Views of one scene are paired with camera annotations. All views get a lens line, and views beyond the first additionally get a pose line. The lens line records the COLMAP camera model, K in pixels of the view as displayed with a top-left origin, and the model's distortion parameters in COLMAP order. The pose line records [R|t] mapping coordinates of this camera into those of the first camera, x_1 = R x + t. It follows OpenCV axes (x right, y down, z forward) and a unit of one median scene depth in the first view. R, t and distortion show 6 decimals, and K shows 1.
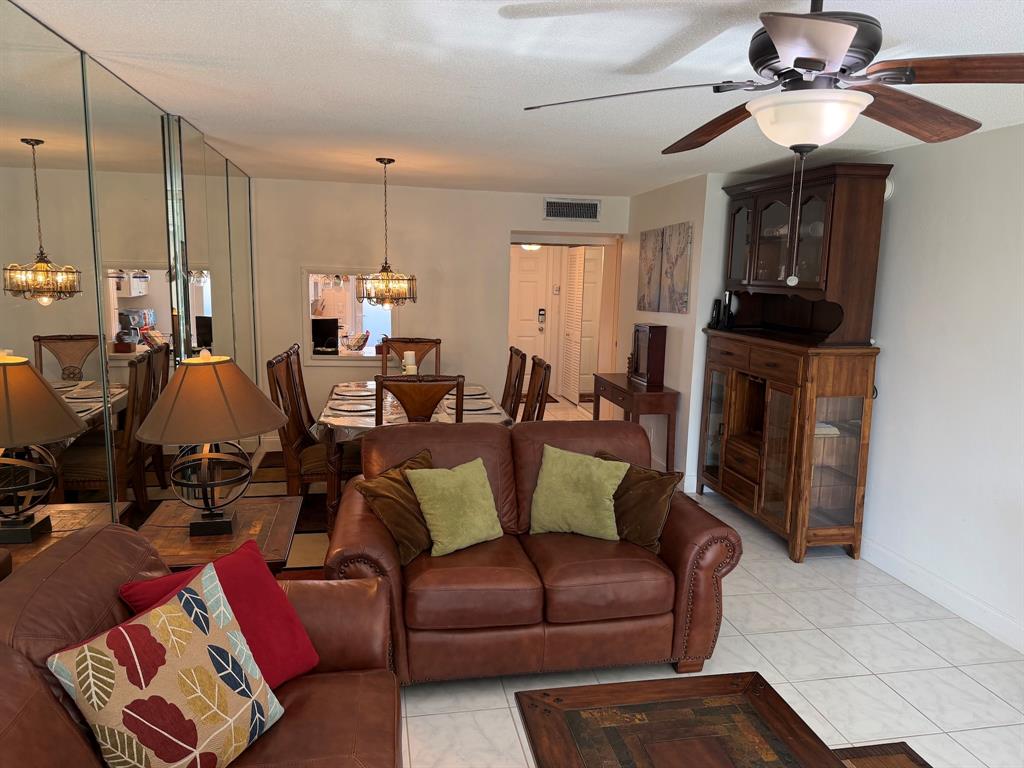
lens RADIAL K [[720.3, 0, 513.0], [0, 720.3, 381.9], [0, 0, 1]] dist [0.058610, -0.085410]
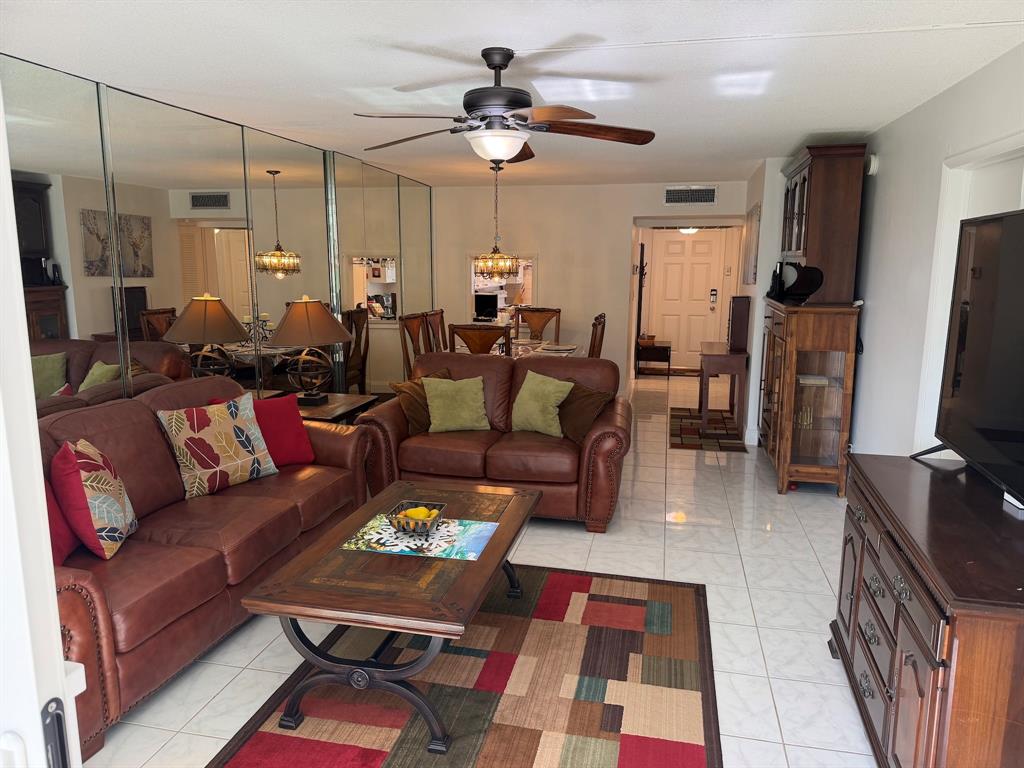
lens RADIAL K [[720.3, 0, 510.4], [0, 720.3, 383.1], [0, 0, 1]] dist [0.058610, -0.085410]
pose [[0.921277, 0.046487, -0.386120, 0.480093], [-0.042582, 0.998919, 0.018665, 0.077056], [0.386570, -0.000754, 0.922260, -0.258376]]
